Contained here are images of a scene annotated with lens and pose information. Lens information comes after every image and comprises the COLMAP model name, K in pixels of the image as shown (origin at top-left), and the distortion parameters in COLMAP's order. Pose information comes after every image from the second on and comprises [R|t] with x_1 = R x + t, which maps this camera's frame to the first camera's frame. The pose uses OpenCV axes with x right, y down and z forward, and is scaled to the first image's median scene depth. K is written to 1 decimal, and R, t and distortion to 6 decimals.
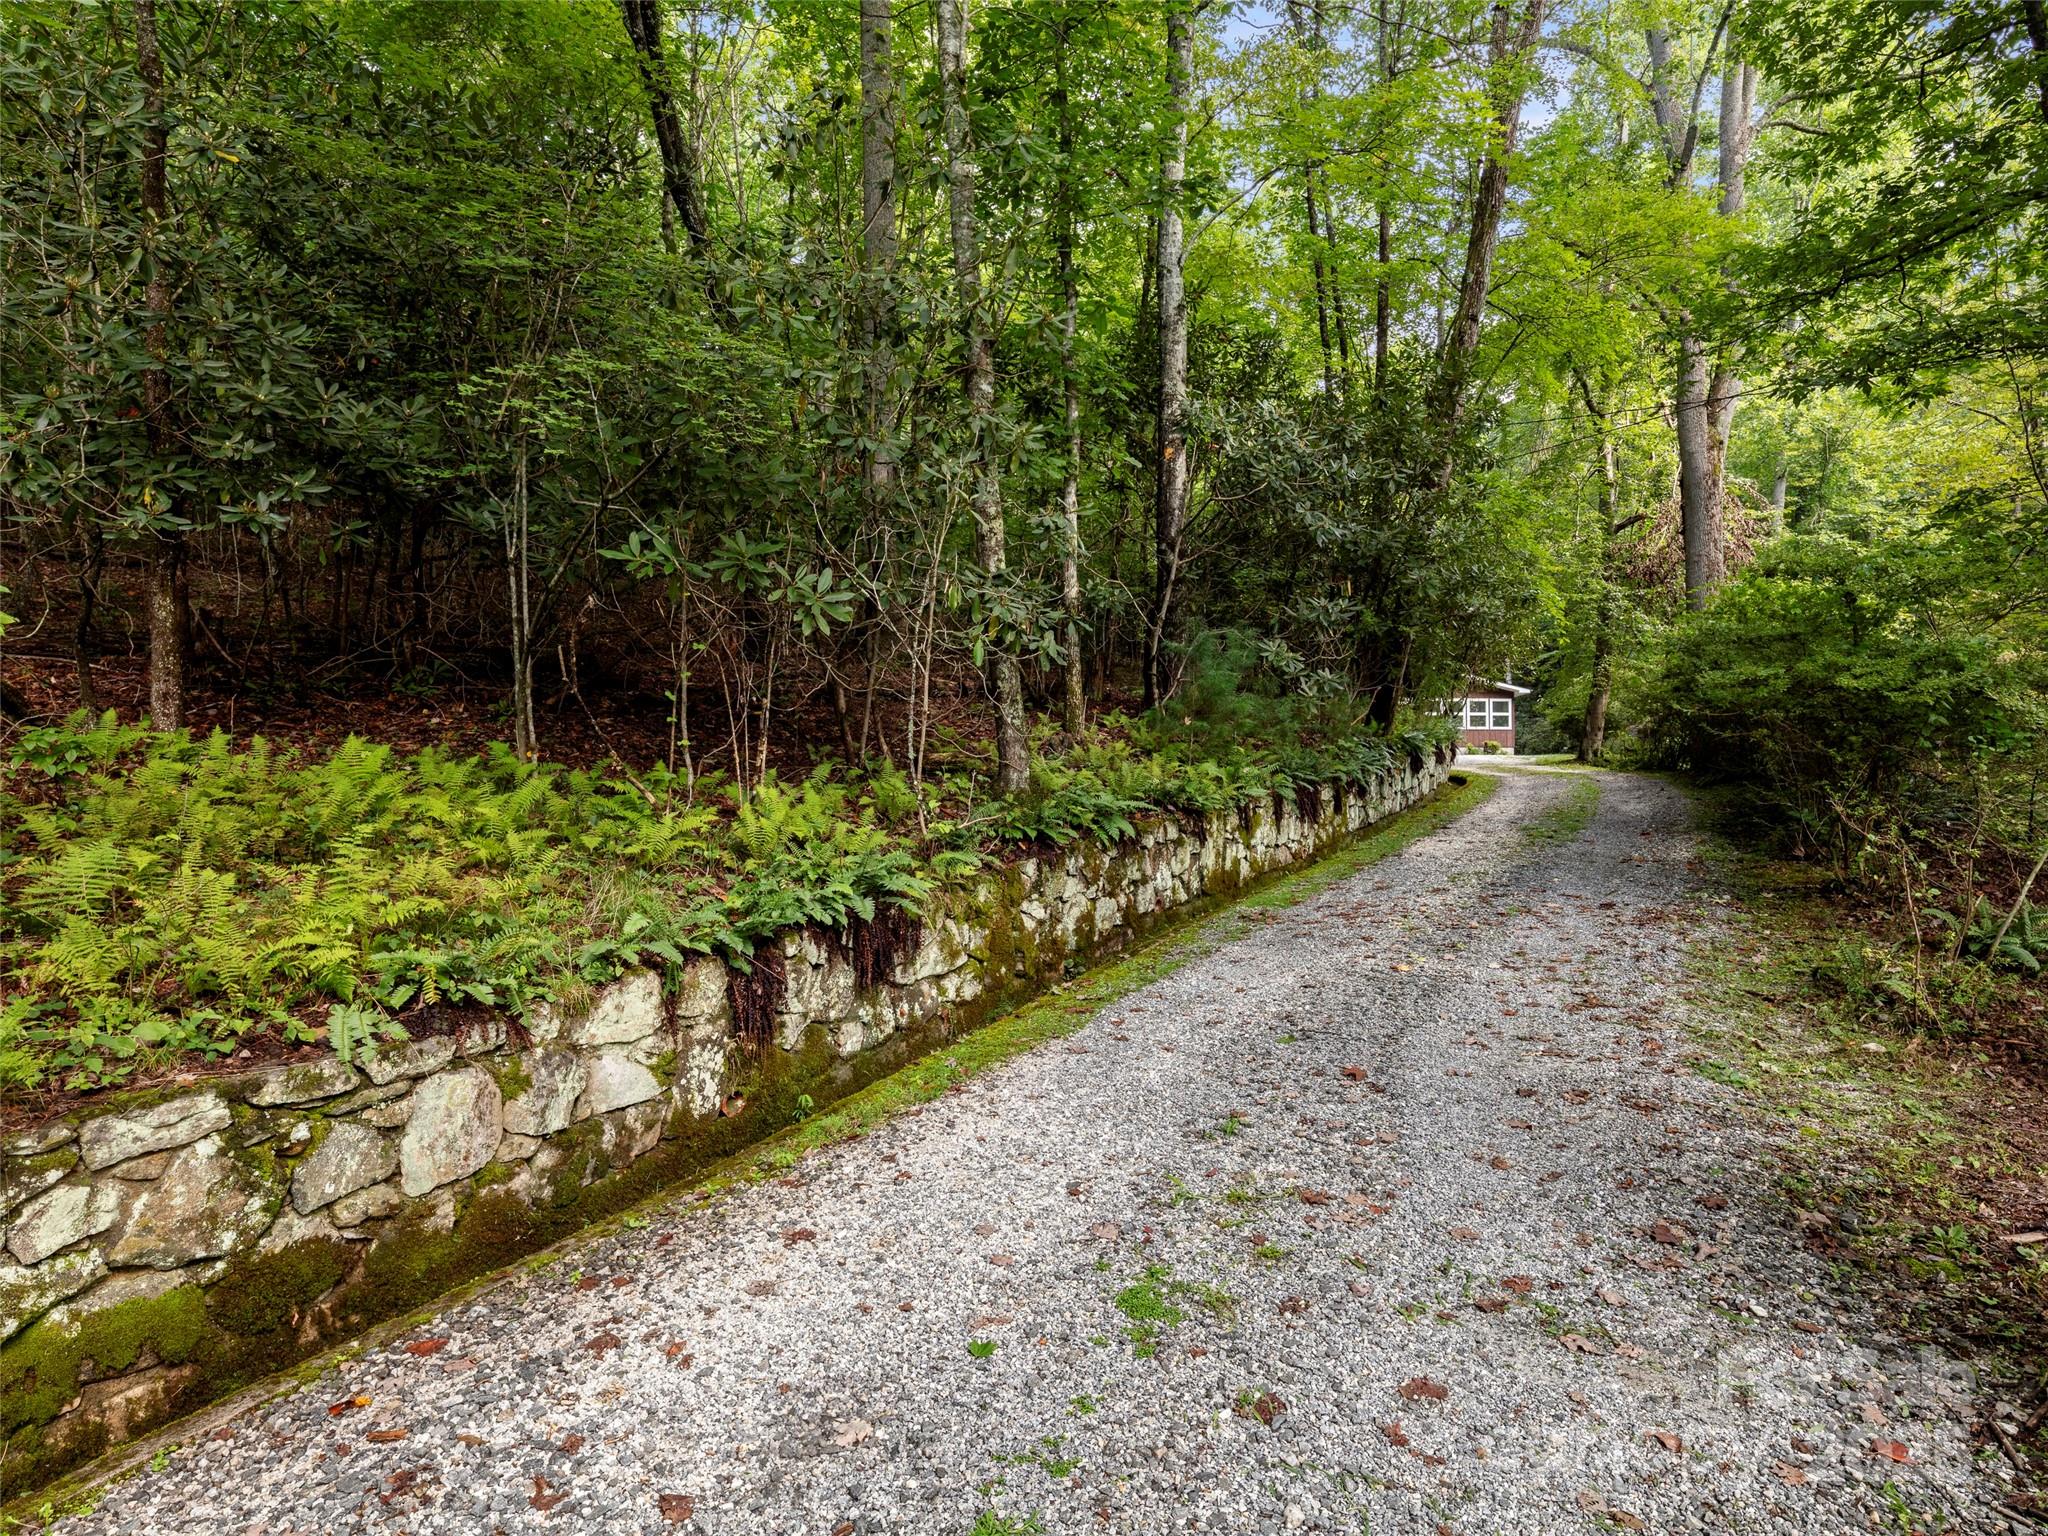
lens RADIAL K [[1057.6, 0, 1069.0], [0, 1057.6, 840.9], [0, 0, 1]] dist [0.002440, -0.001024]
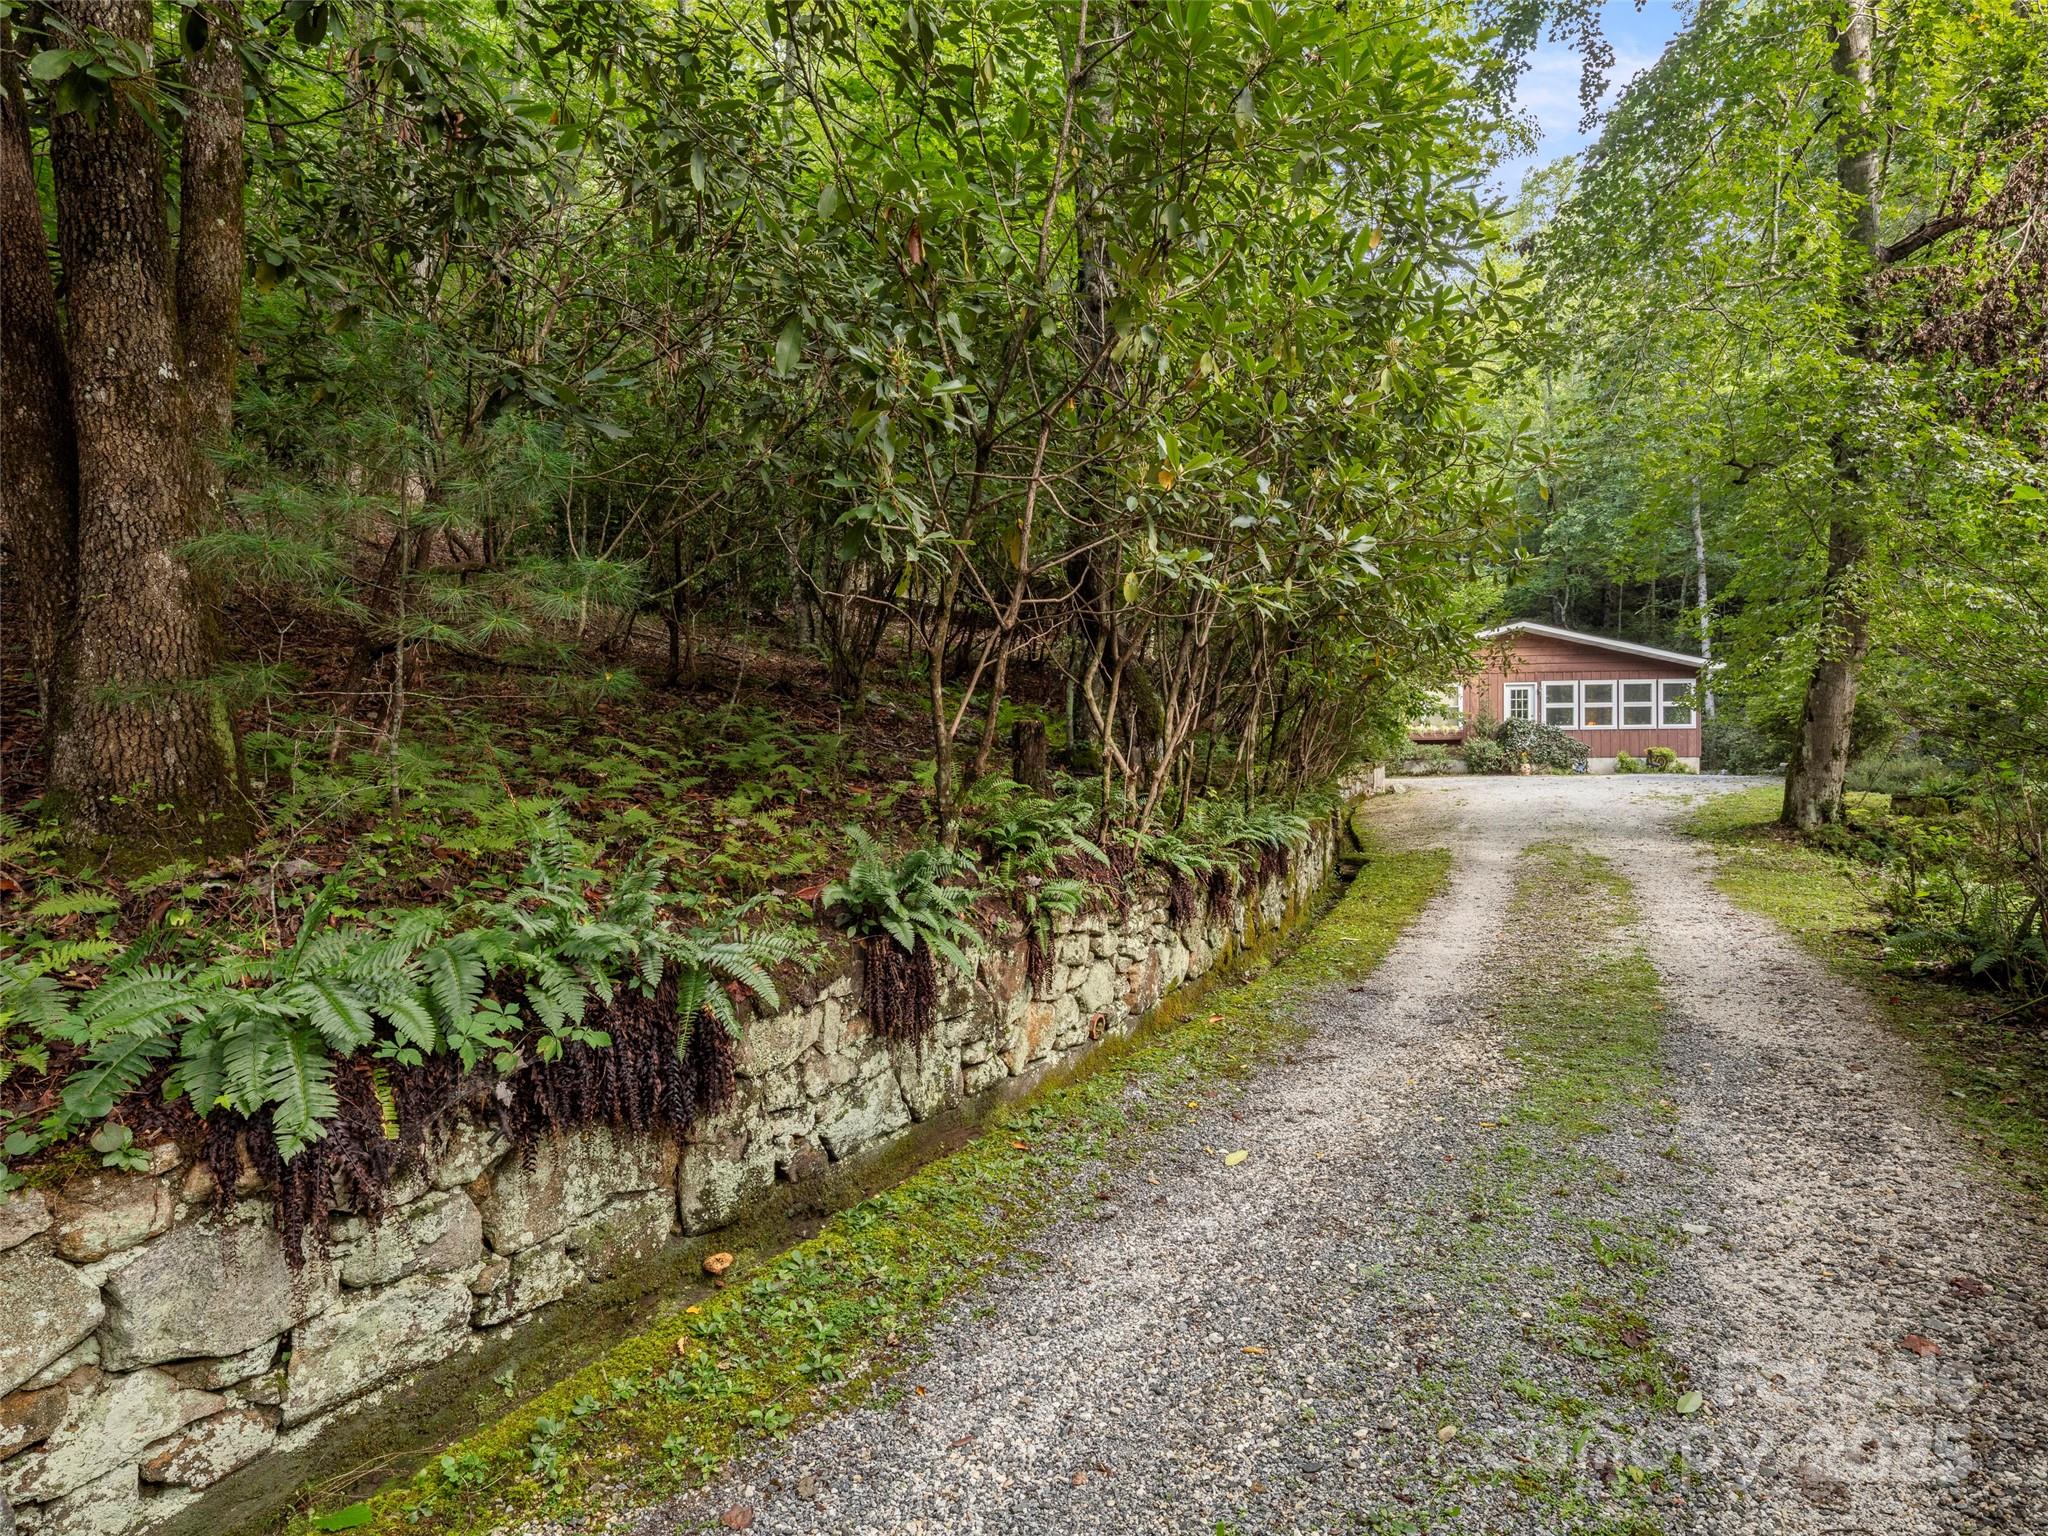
lens RADIAL K [[1042.3, 0, 1095.0], [0, 1042.3, 846.4], [0, 0, 1]] dist [-0.001792, -0.000080]
pose [[0.985650, 0.002530, -0.168782, 0.748270], [0.000709, 0.999817, 0.019128, -0.205601], [0.168799, -0.018974, 0.985468, 1.441770]]
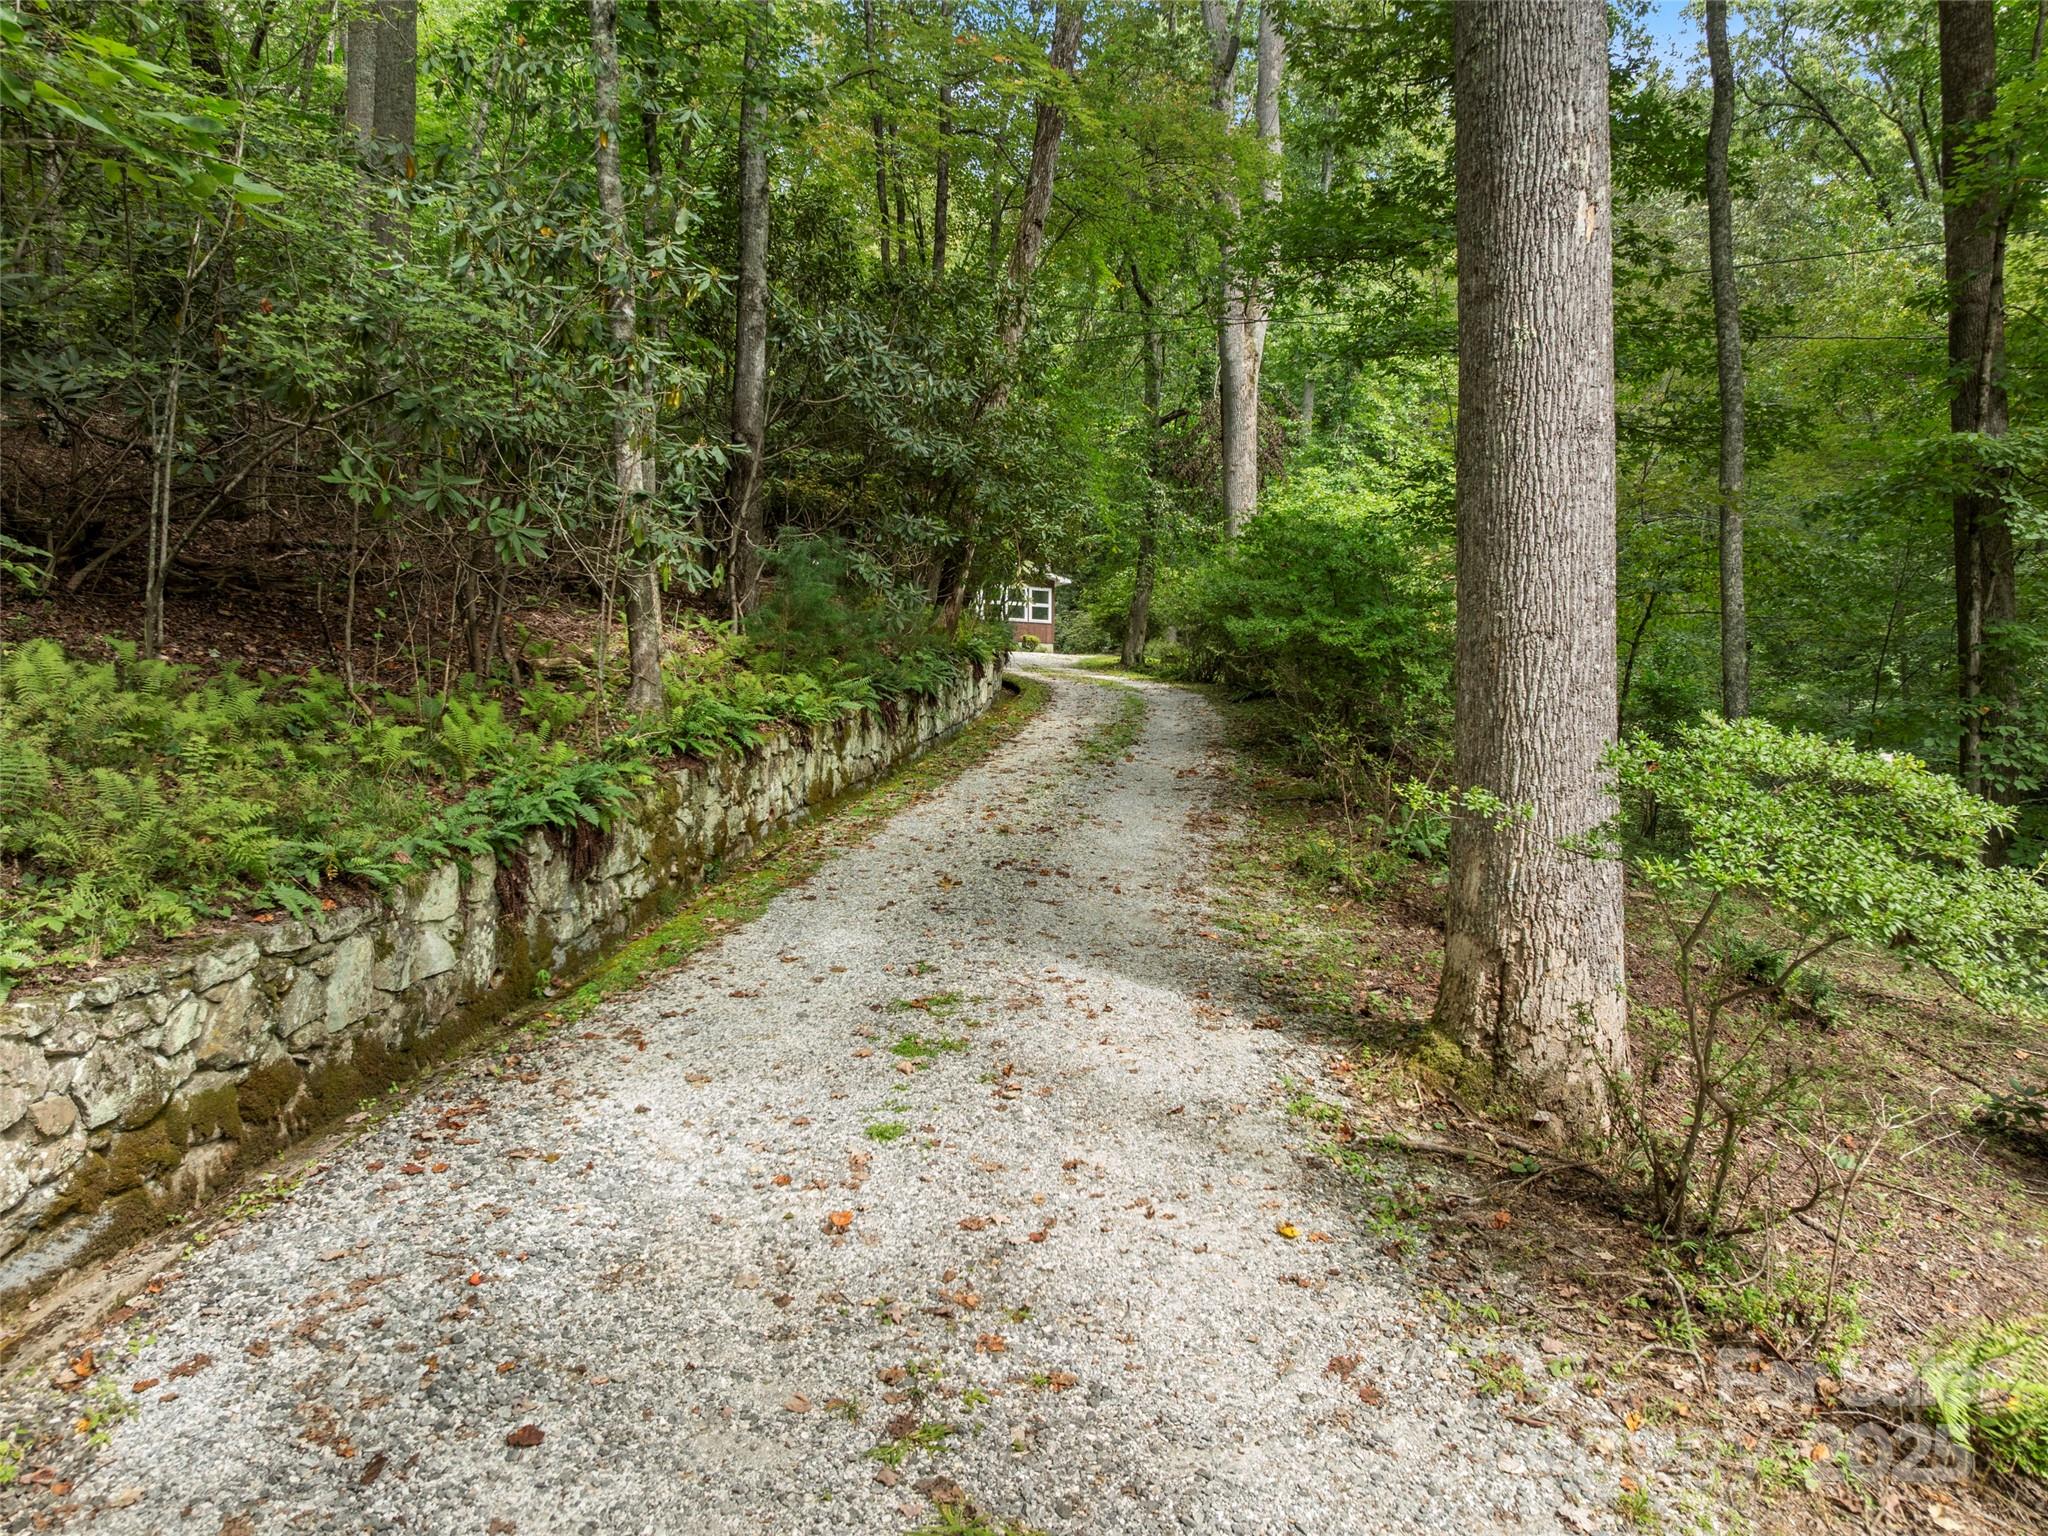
lens RADIAL K [[1443.7, 0, 1024.0], [0, 1443.7, 768.0], [0, 0, 1]] dist [-0.051453, 0.022255]
pose [[0.924757, 0.009250, 0.380446, -0.261292], [-0.016444, 0.999742, 0.015663, -0.012610], [-0.380203, -0.020741, 0.924671, -0.469033]]
